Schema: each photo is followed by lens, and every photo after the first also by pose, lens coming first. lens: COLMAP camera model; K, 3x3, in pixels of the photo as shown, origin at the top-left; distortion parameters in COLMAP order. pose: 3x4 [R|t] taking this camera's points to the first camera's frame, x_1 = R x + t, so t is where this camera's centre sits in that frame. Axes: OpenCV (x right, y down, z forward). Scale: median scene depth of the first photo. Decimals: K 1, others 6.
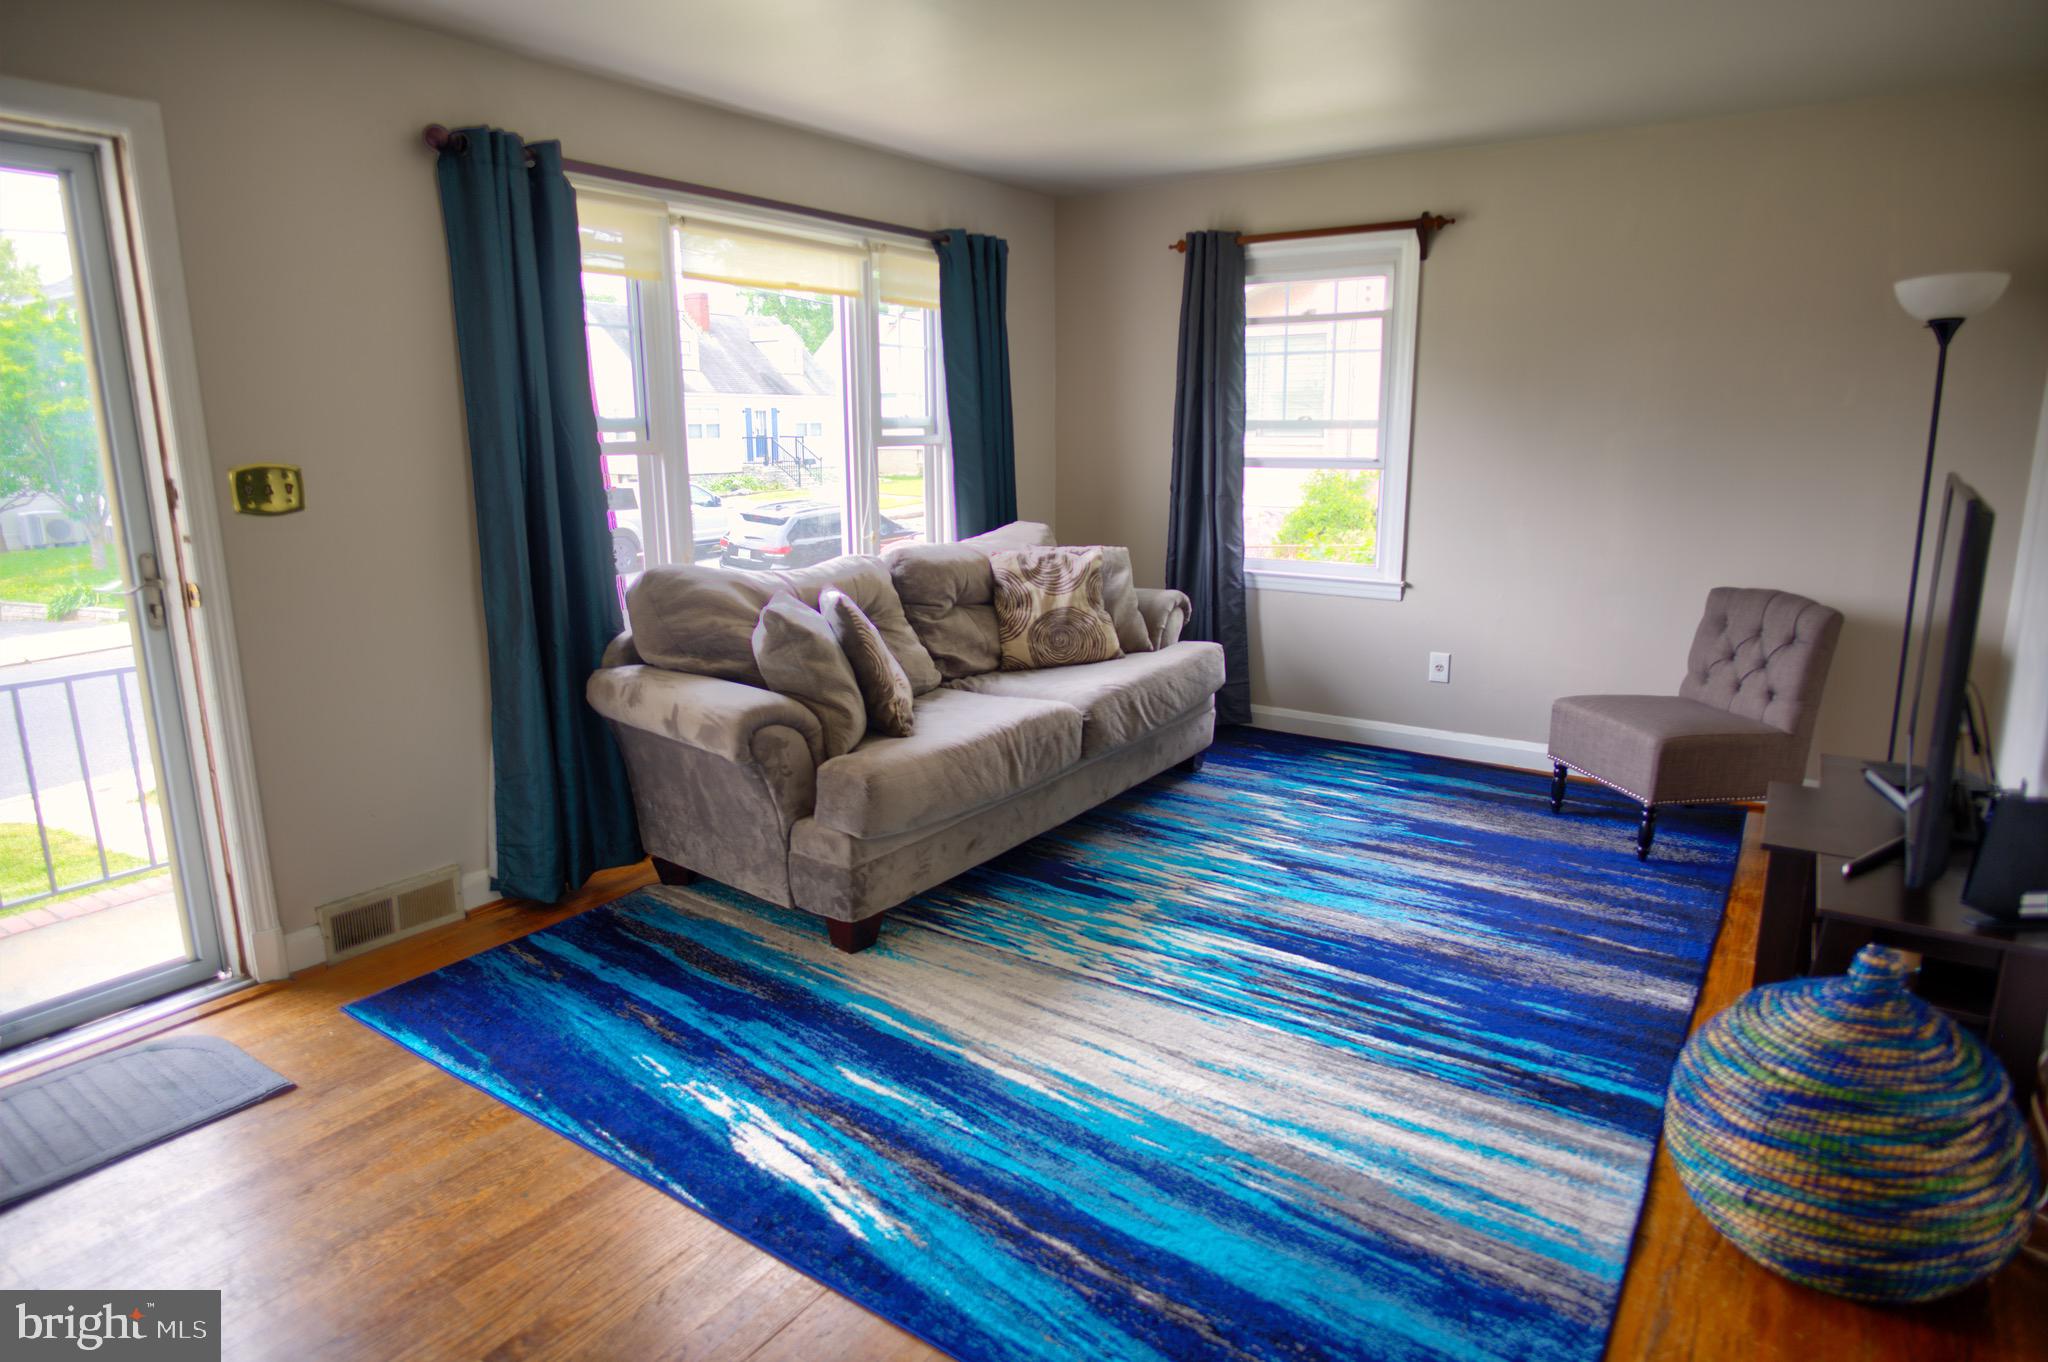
lens RADIAL K [[1174.2, 0, 1034.2], [0, 1174.2, 687.6], [0, 0, 1]] dist [-0.030250, 0.006477]
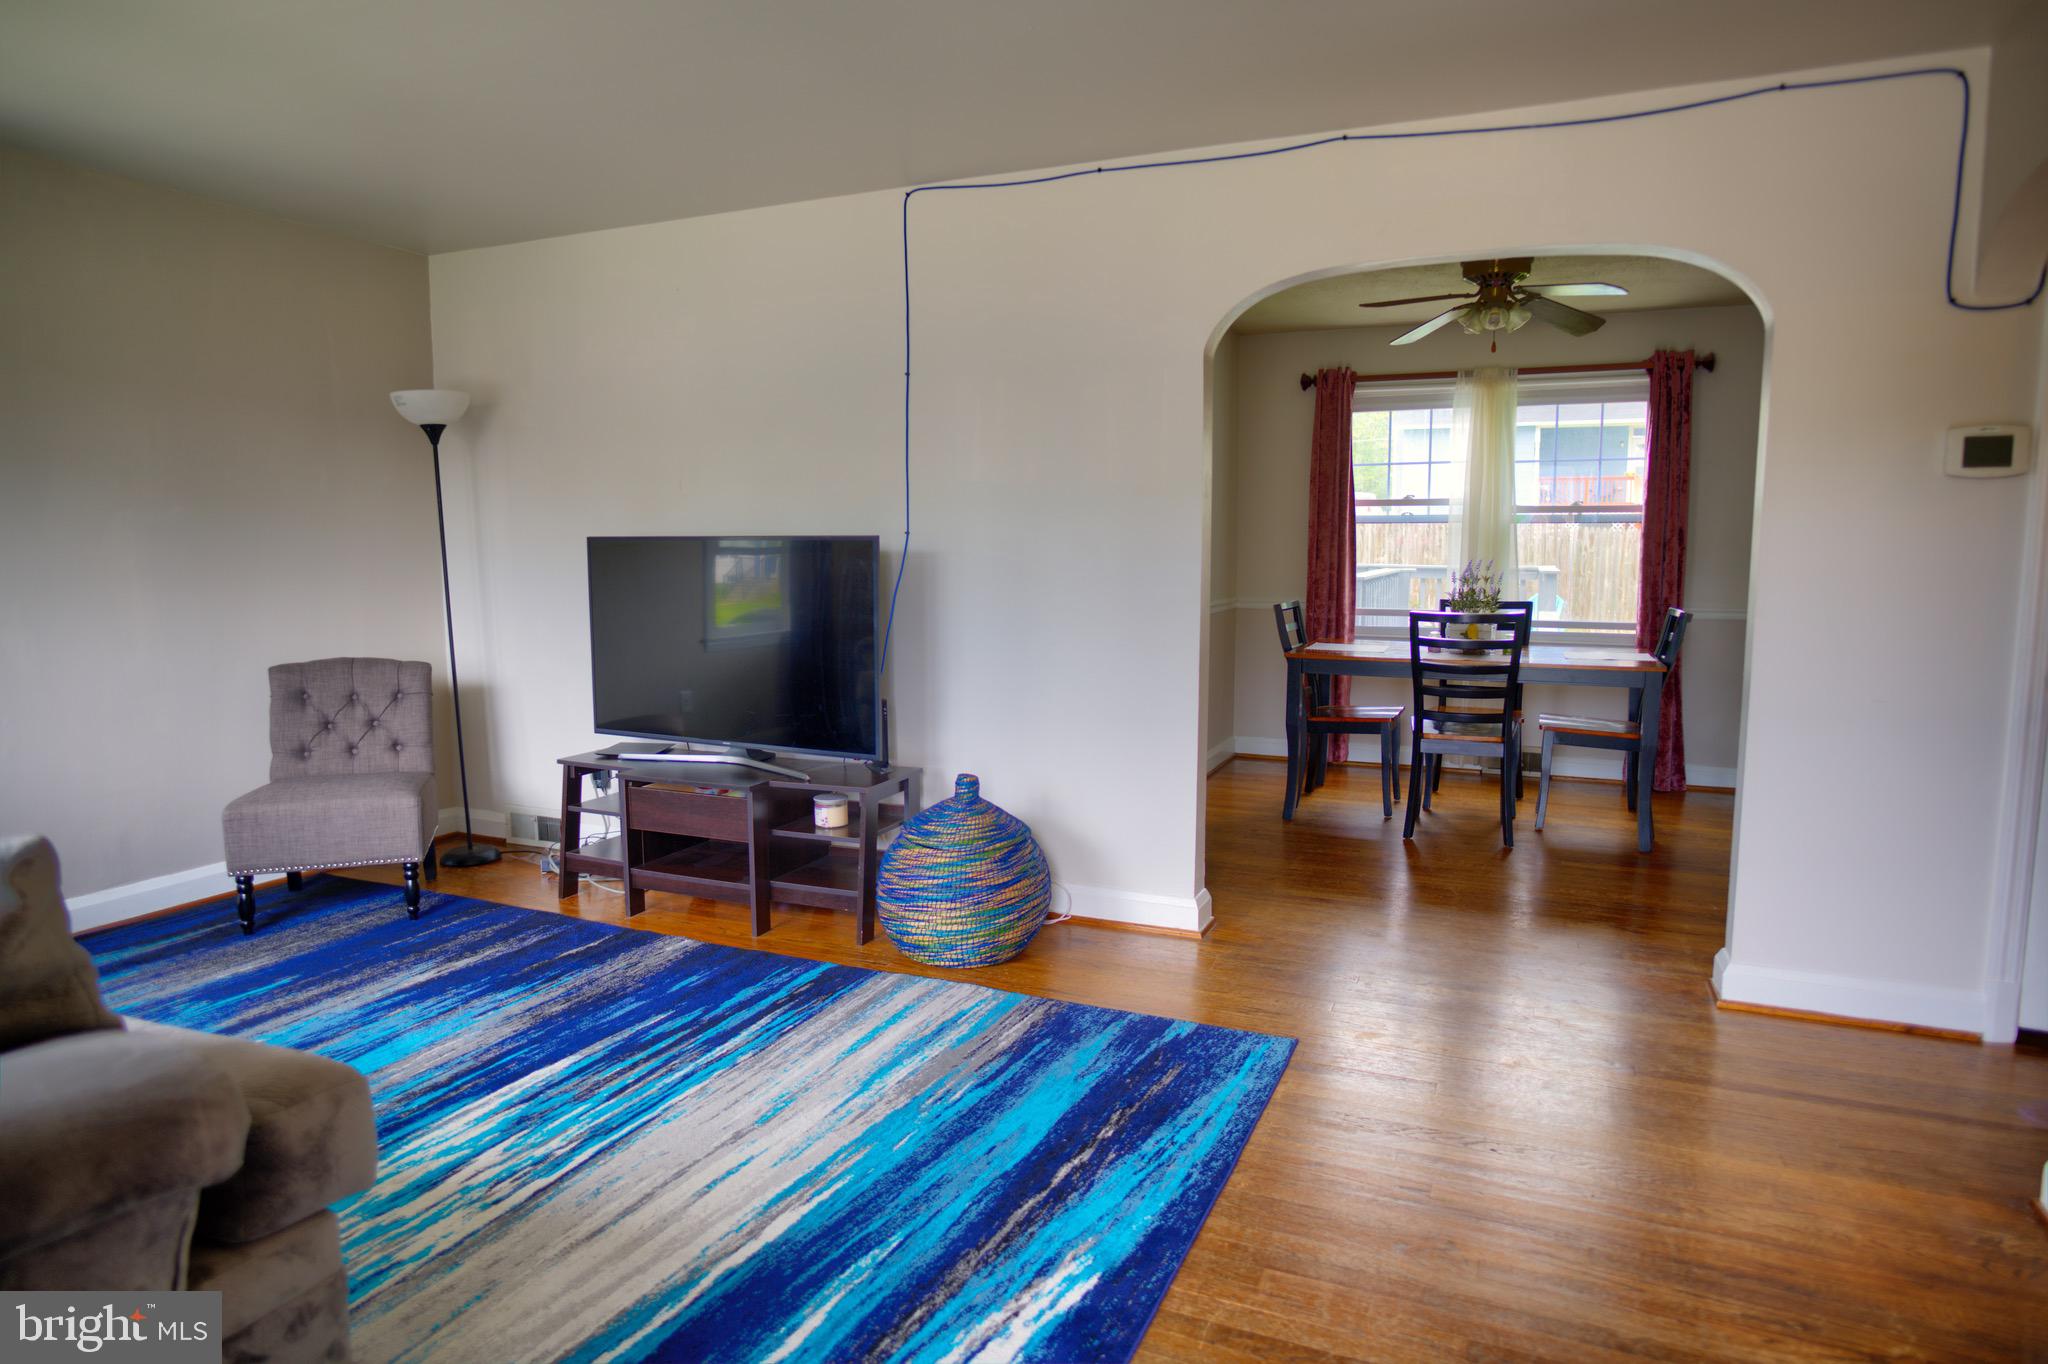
lens RADIAL K [[1174.2, 0, 1033.2], [0, 1174.2, 679.0], [0, 0, 1]] dist [-0.030250, 0.006477]
pose [[-0.192277, -0.101706, 0.976056, -0.738383], [0.217760, 0.965397, 0.143493, -0.110249], [-0.956875, 0.240136, -0.163476, 0.785916]]
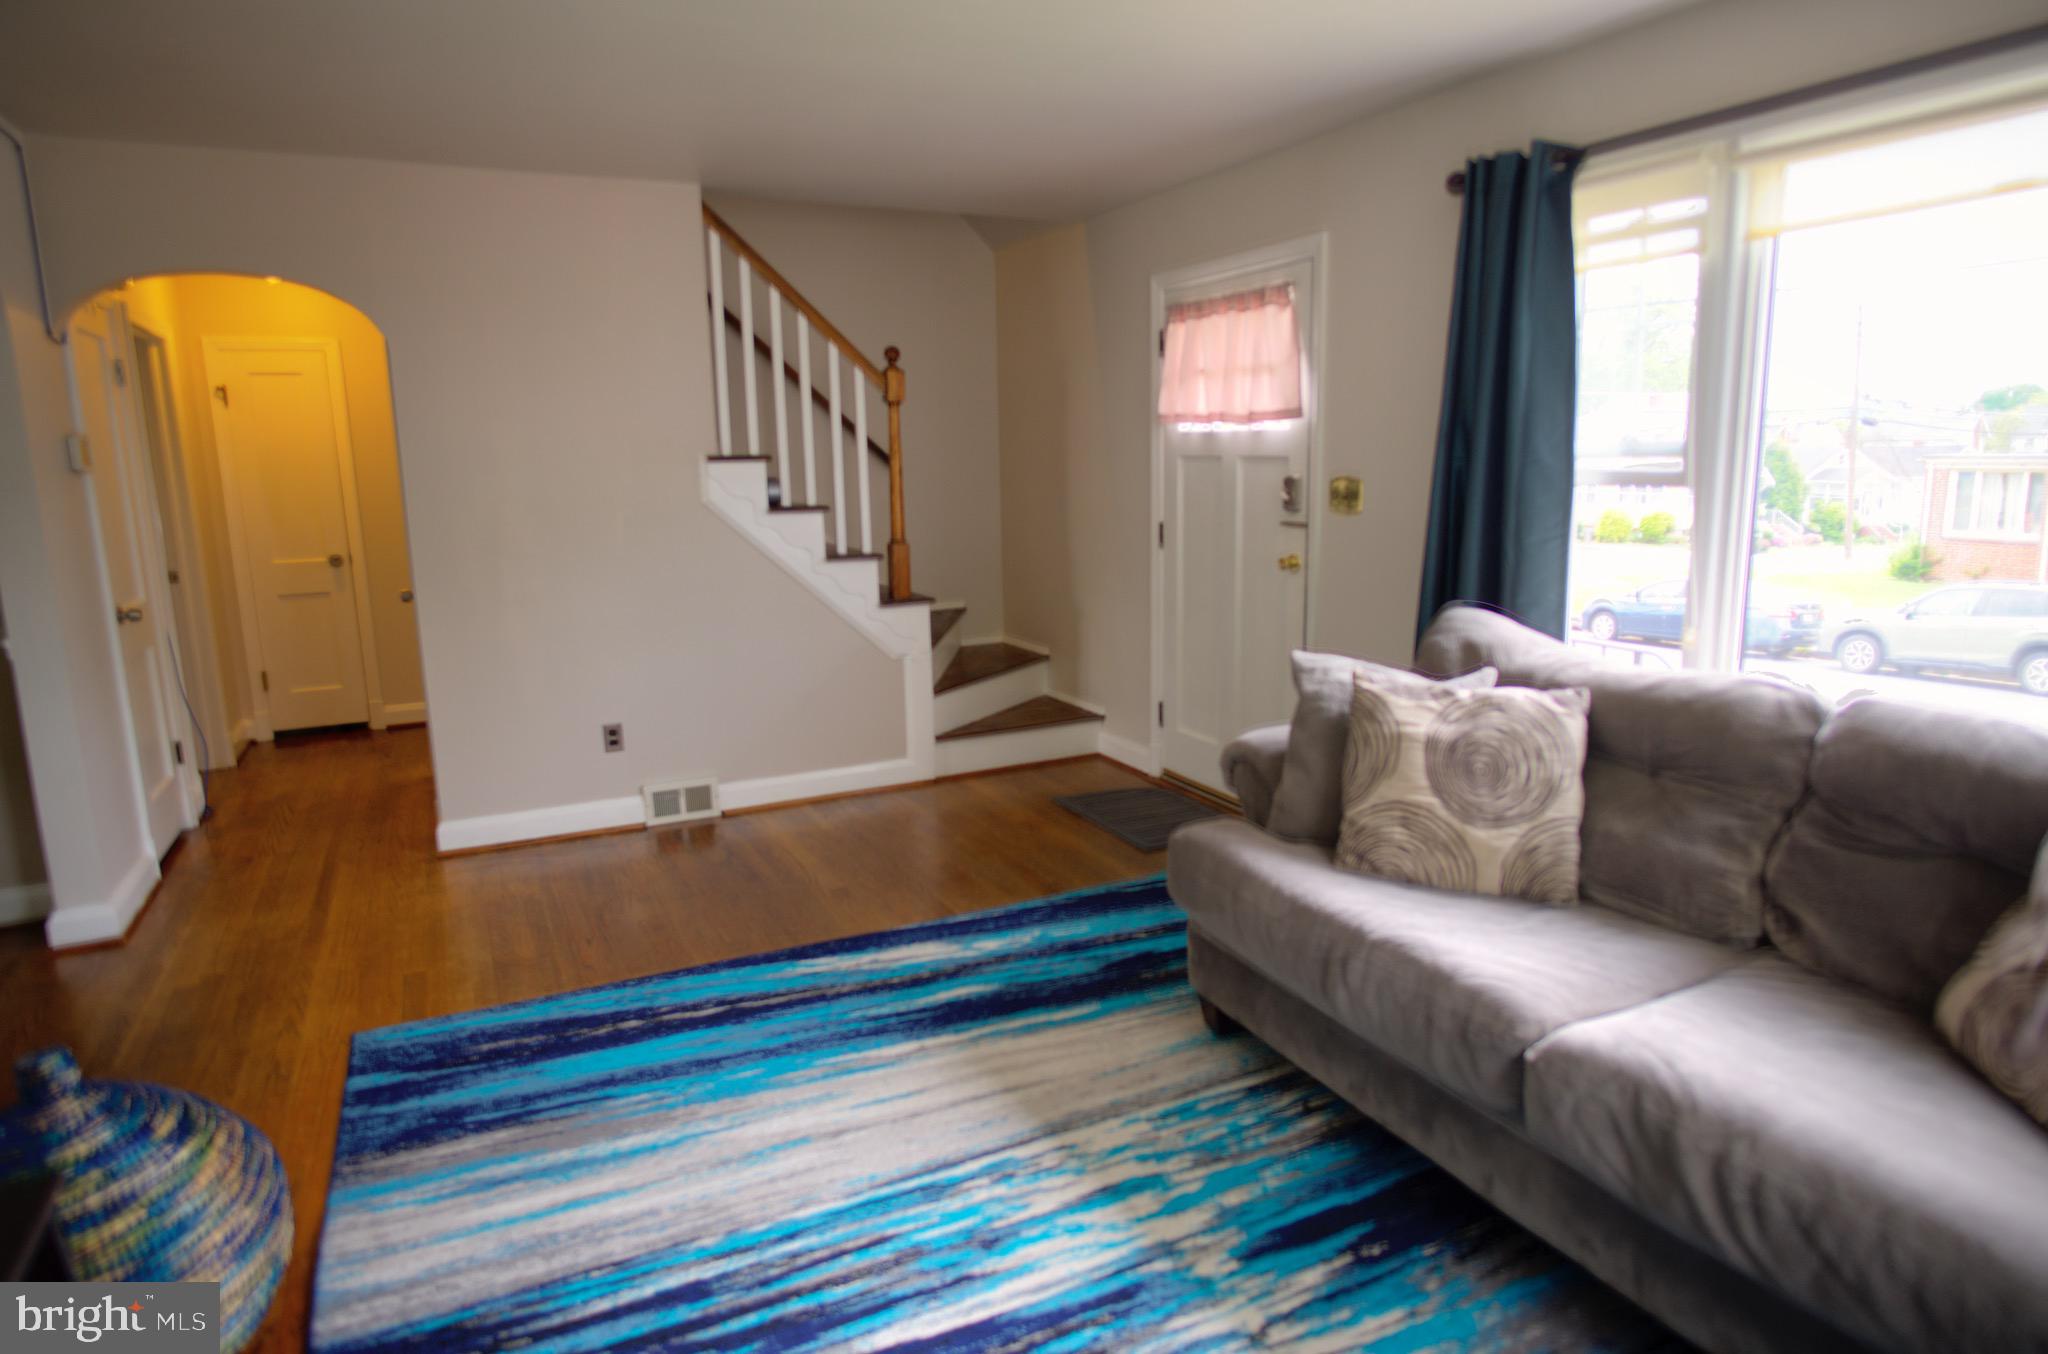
lens RADIAL K [[1174.2, 0, 1015.3], [0, 1174.2, 665.8], [0, 0, 1]] dist [-0.030250, 0.006477]
pose [[-0.493839, 0.169069, -0.852959, 0.727996], [-0.175017, 0.941516, 0.287953, -0.307283], [0.851758, 0.291485, -0.435367, 1.322791]]
